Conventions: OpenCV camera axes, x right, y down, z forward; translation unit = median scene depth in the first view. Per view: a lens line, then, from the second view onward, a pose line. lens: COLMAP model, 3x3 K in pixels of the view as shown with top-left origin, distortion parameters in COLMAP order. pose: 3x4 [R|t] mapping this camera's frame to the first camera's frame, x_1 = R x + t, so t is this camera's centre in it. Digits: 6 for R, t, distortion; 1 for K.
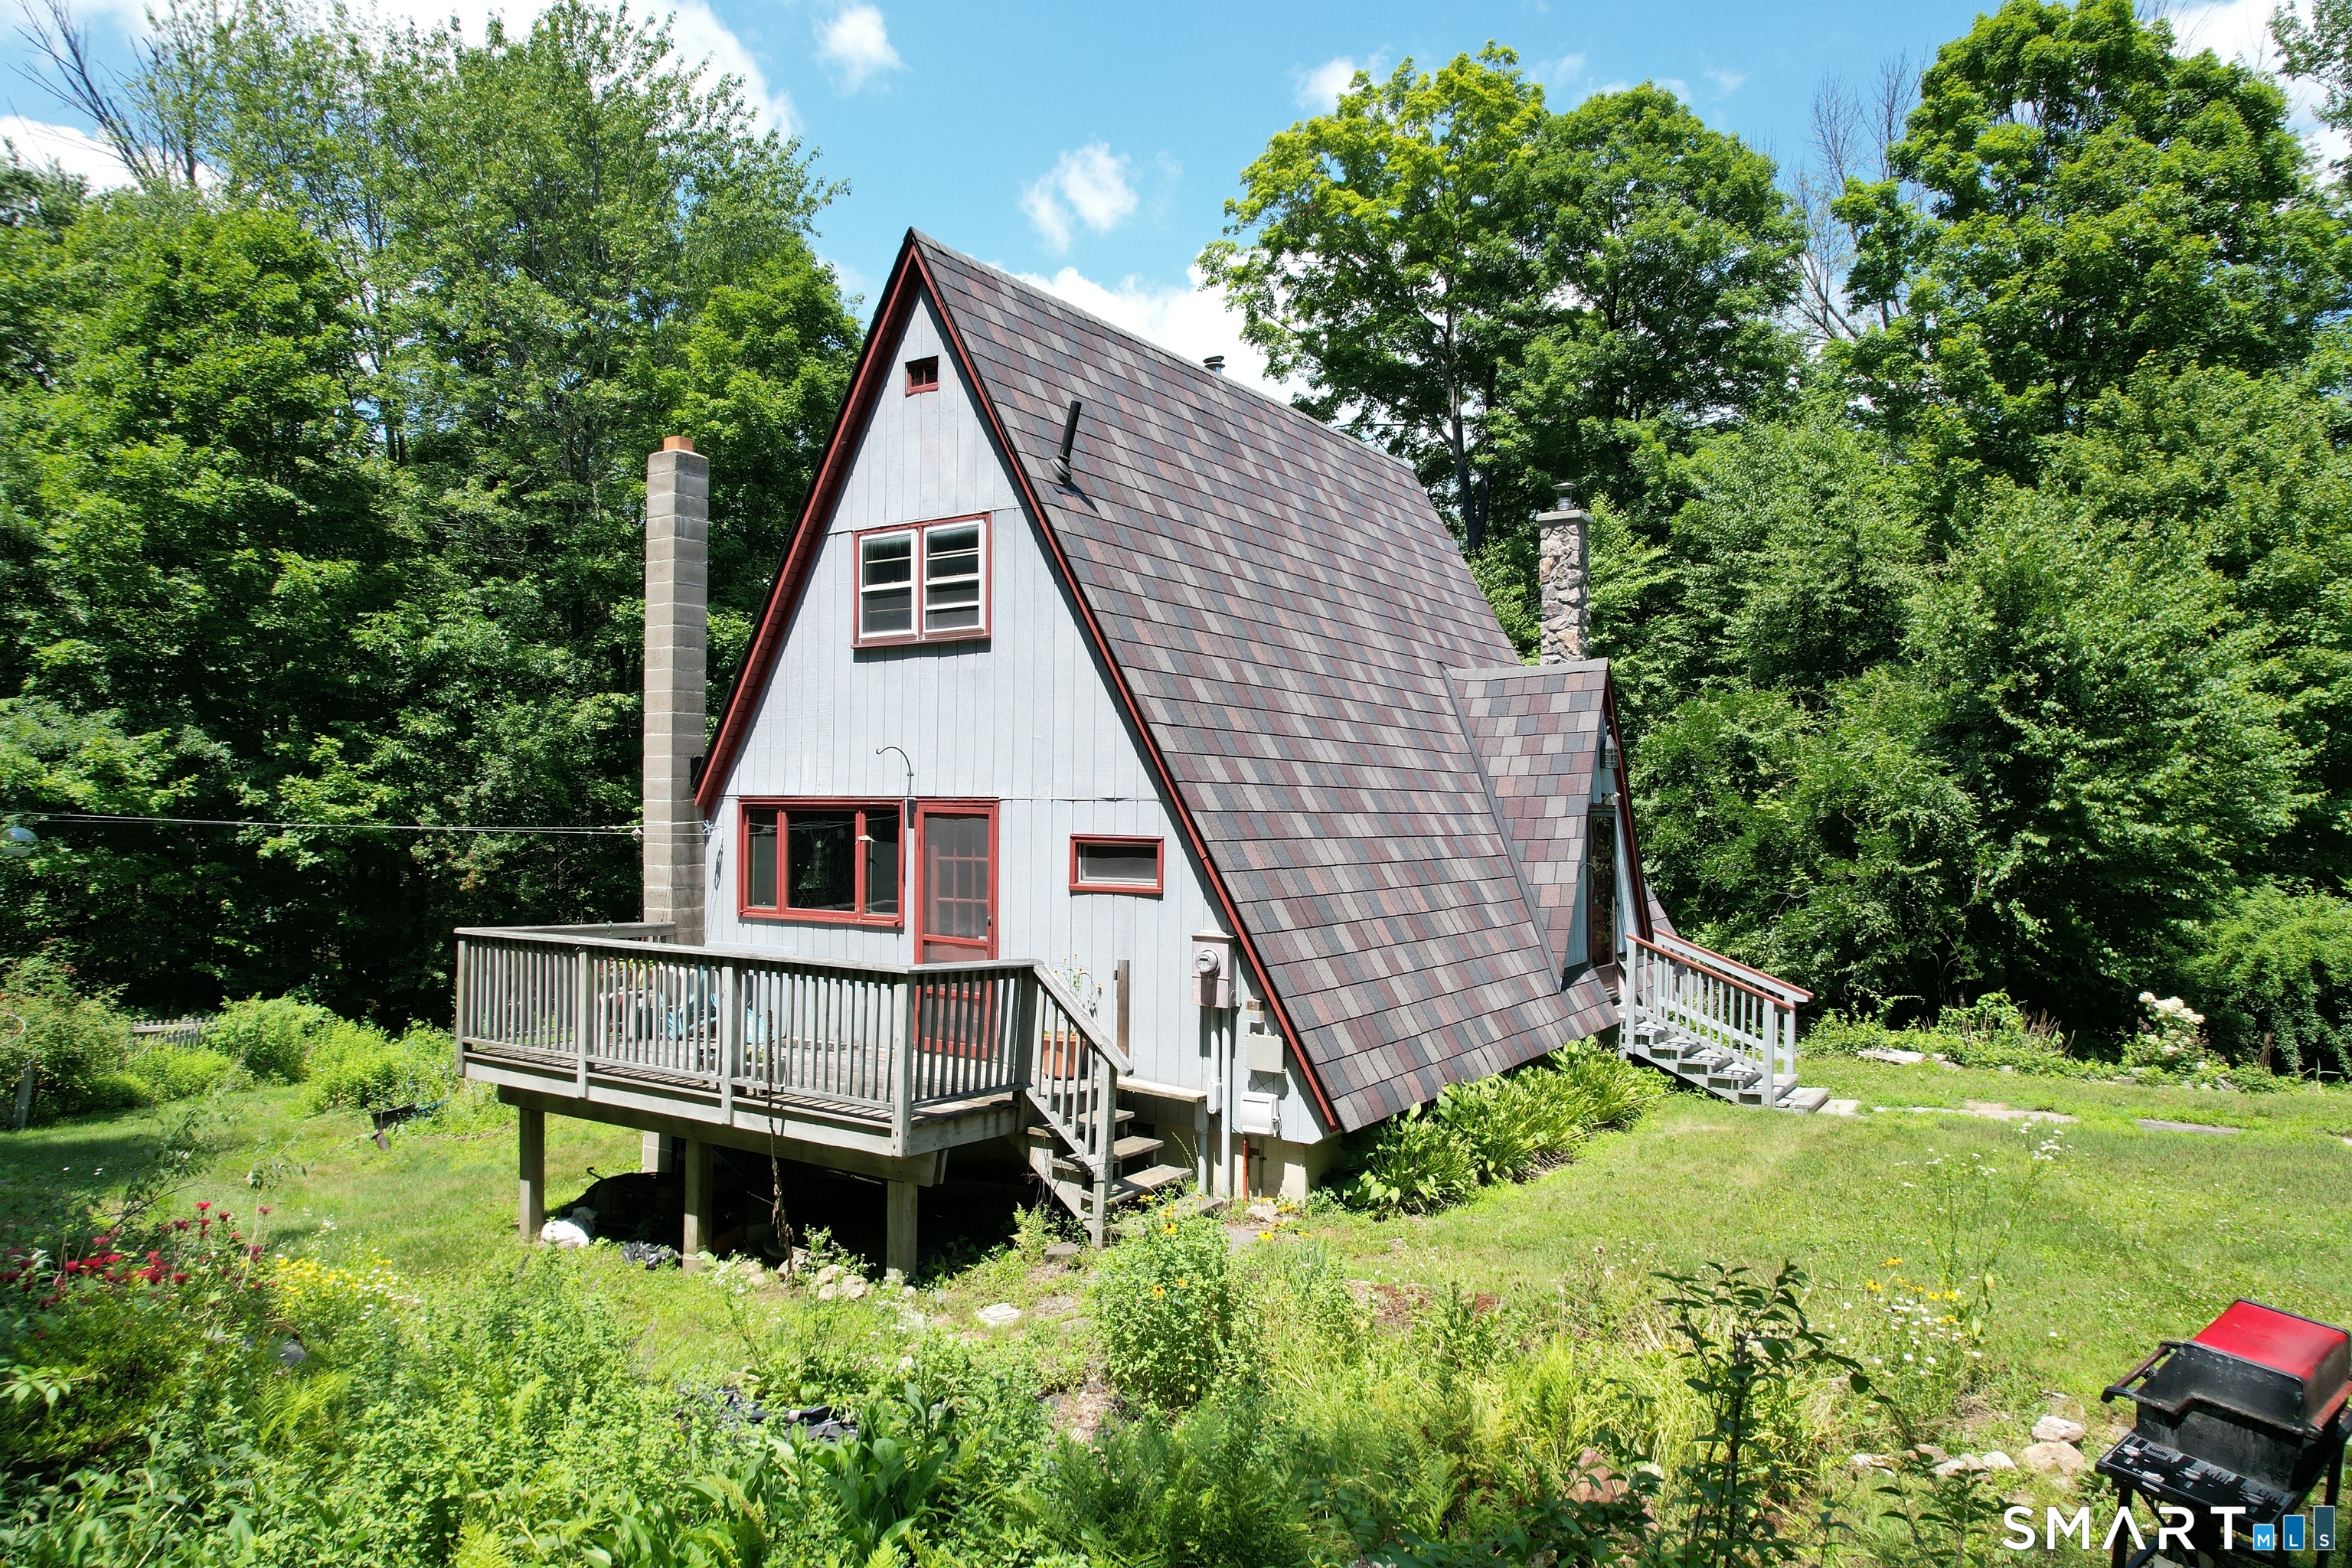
lens RADIAL K [[1499.5, 0, 1171.2], [0, 1499.5, 795.0], [0, 0, 1]] dist [-0.069254, 0.059211]
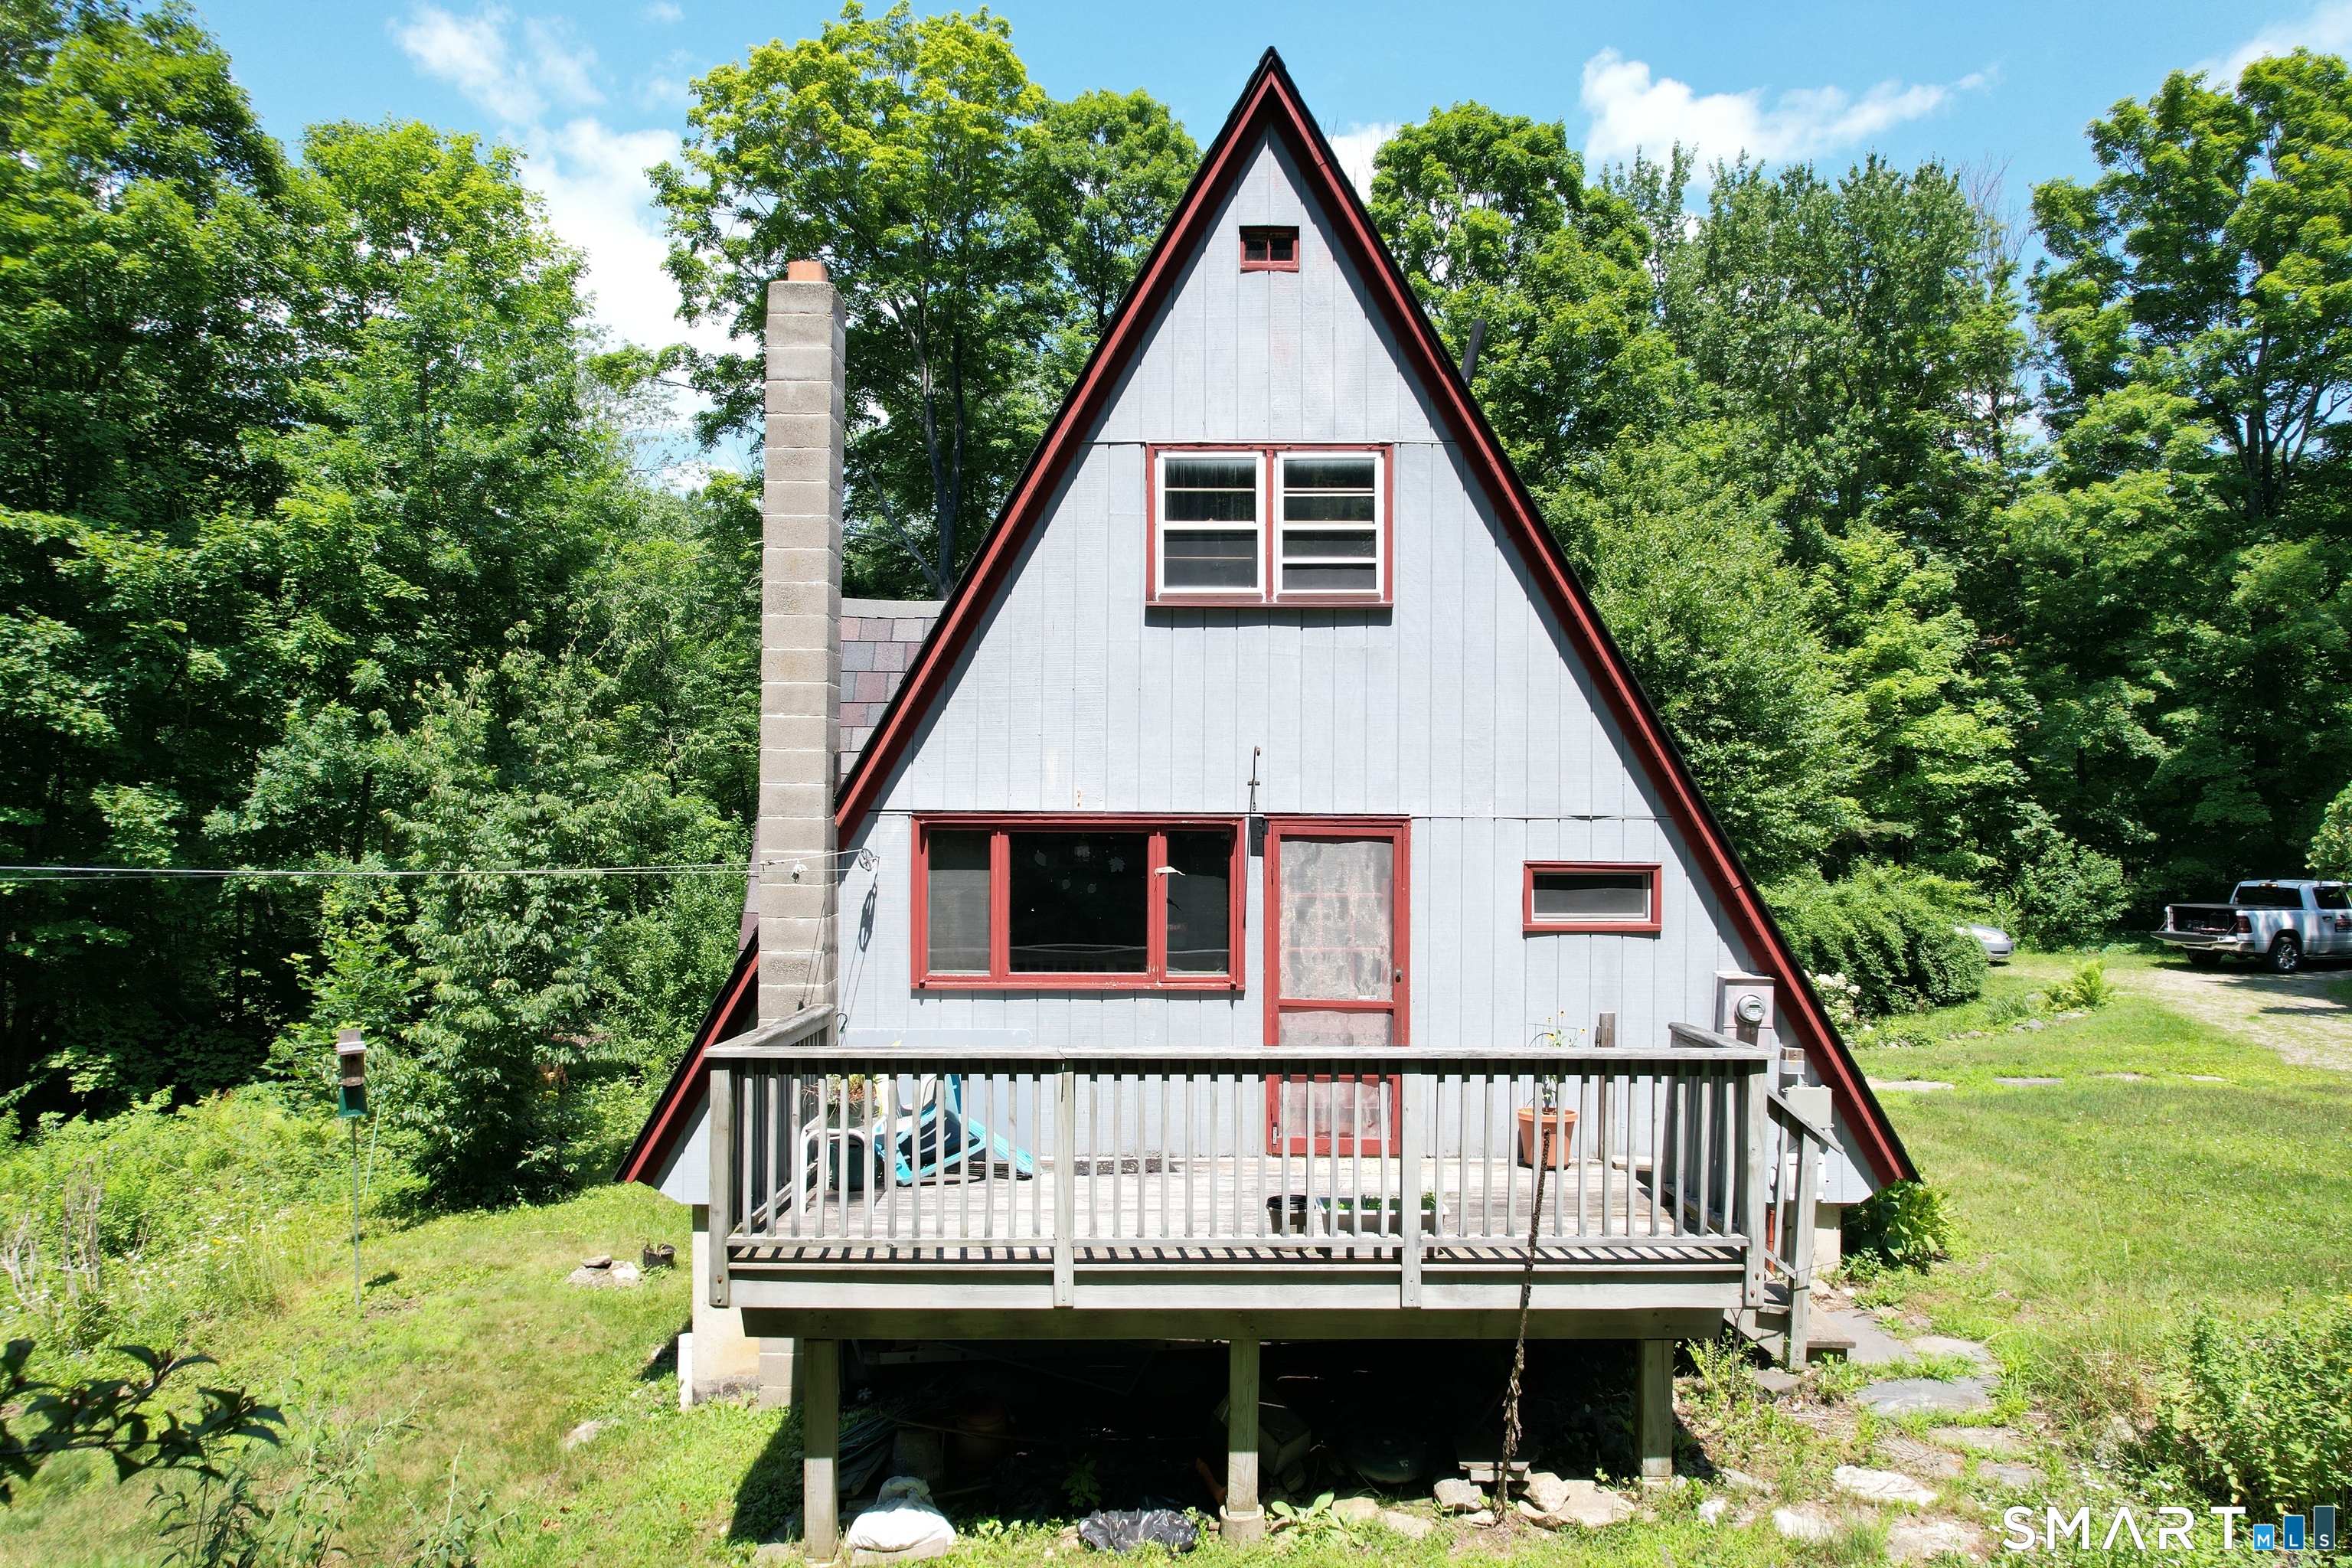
lens RADIAL K [[1499.5, 0, 1171.2], [0, 1499.5, 795.0], [0, 0, 1]] dist [-0.069254, 0.059211]
pose [[0.839580, 0.002982, 0.543228, -0.611618], [-0.004411, 0.999989, 0.001329, -0.008694], [-0.543218, -0.003512, 0.839584, 0.400769]]
